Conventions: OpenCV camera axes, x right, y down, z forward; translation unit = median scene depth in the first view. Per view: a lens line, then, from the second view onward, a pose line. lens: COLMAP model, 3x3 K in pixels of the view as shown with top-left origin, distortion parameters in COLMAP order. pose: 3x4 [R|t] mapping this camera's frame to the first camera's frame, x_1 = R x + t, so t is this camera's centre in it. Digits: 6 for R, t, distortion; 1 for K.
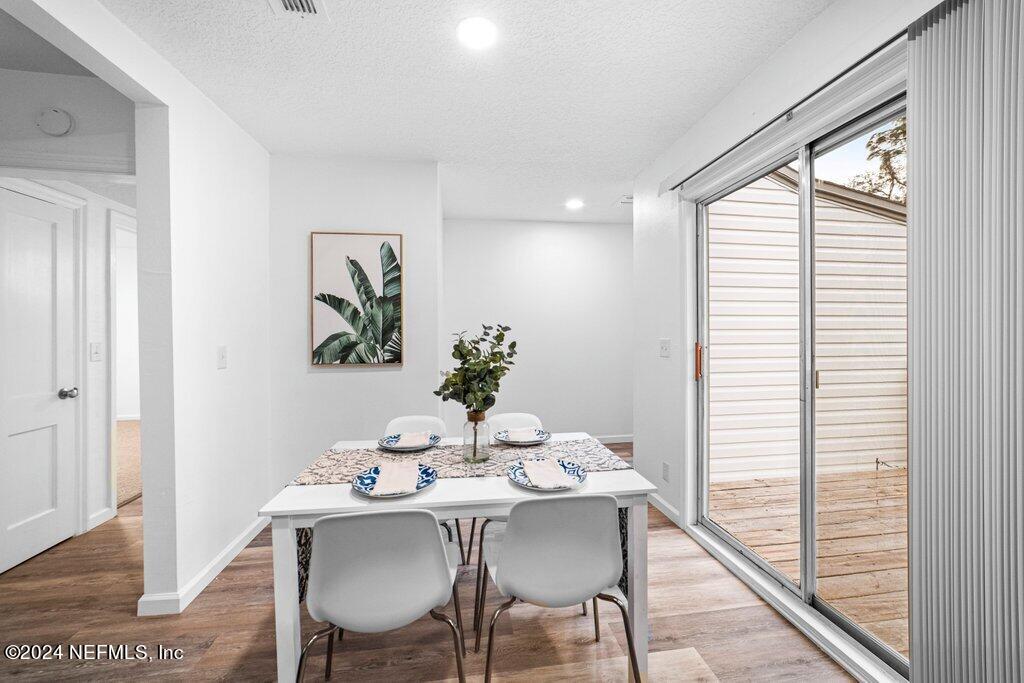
lens RADIAL K [[398.6, 0, 514.9], [0, 398.6, 329.7], [0, 0, 1]] dist [-0.022685, 0.010489]
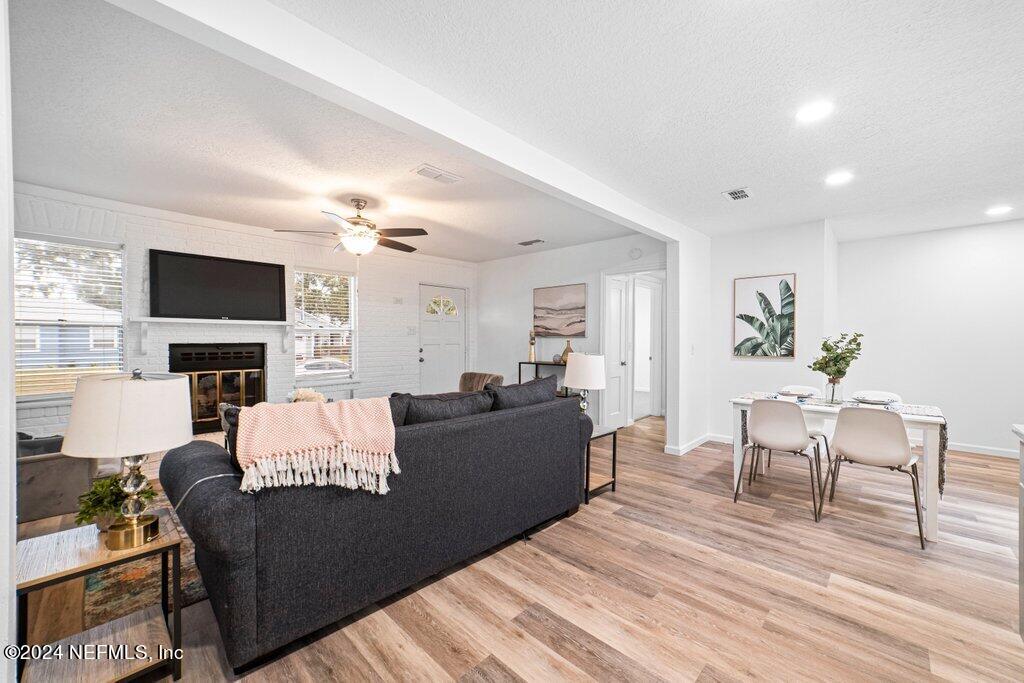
lens RADIAL K [[400.3, 0, 518.5], [0, 400.3, 342.9], [0, 0, 1]] dist [-0.001548, 0.000252]
pose [[0.617561, 0.017542, -0.786328, 0.282866], [-0.000194, 0.999755, 0.022151, -0.004936], [0.786523, -0.013527, 0.617413, -0.823918]]
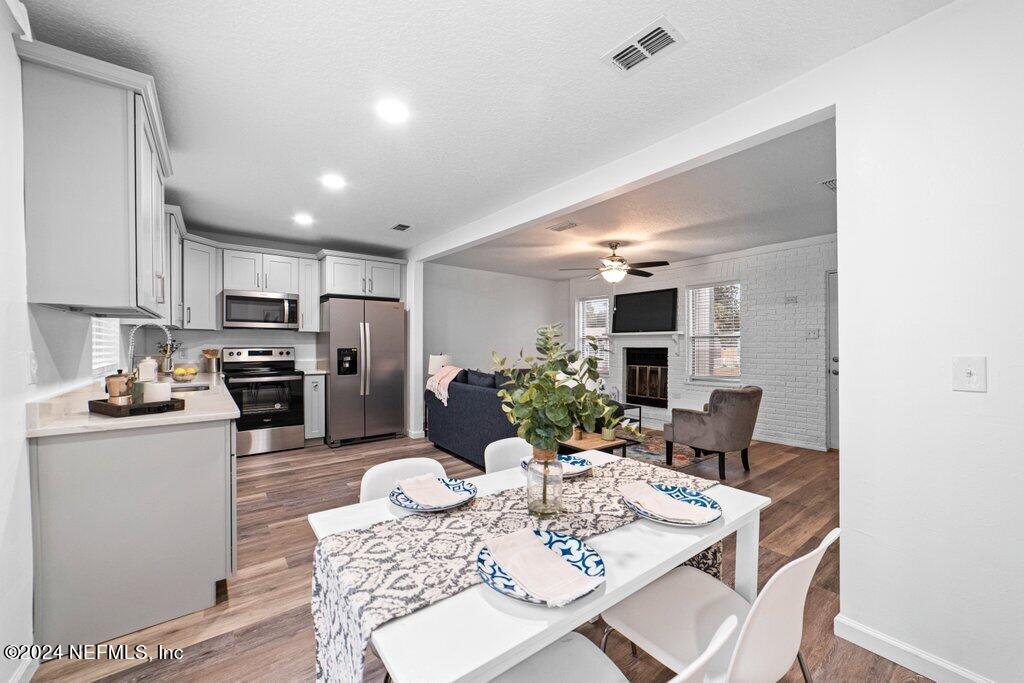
lens RADIAL K [[404.4, 0, 512.0], [0, 404.4, 341.5], [0, 0, 1]] dist [-0.002079, -0.000071]
pose [[-0.876691, 0.001679, -0.481051, 0.195418], [0.007798, 0.999912, -0.010721, 0.014275], [0.480991, -0.013150, -0.876627, 0.987043]]
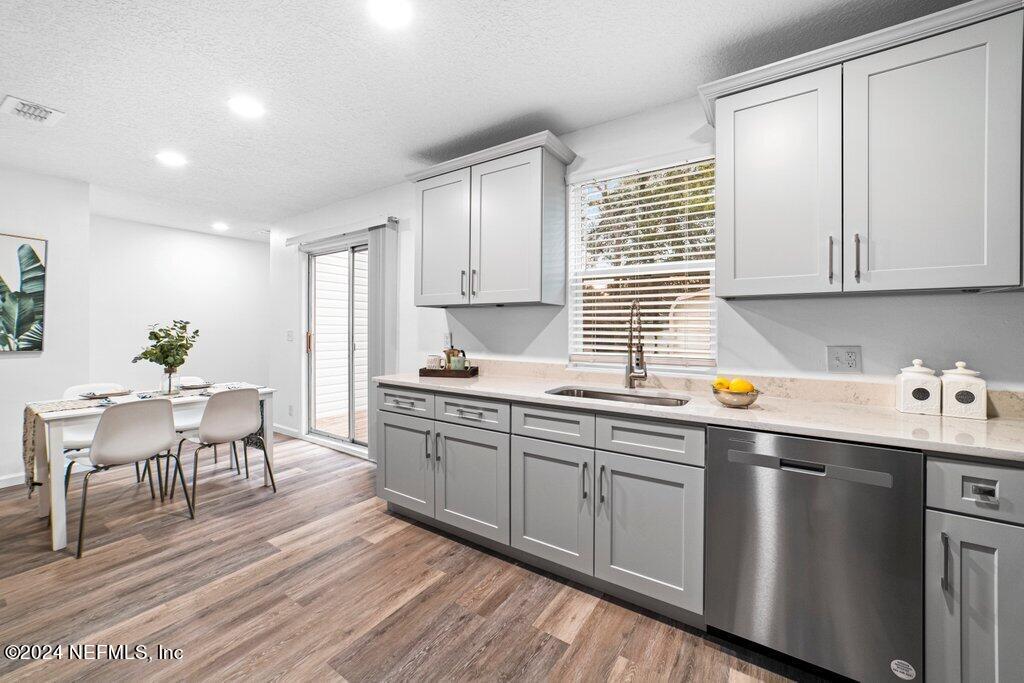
lens RADIAL K [[398.6, 0, 514.9], [0, 398.6, 329.7], [0, 0, 1]] dist [-0.022685, 0.010489]
pose [[0.670293, 0.003919, 0.742086, -0.224689], [-0.012817, 0.999898, 0.006296, -0.001223], [-0.741985, -0.013732, 0.670275, -0.817388]]
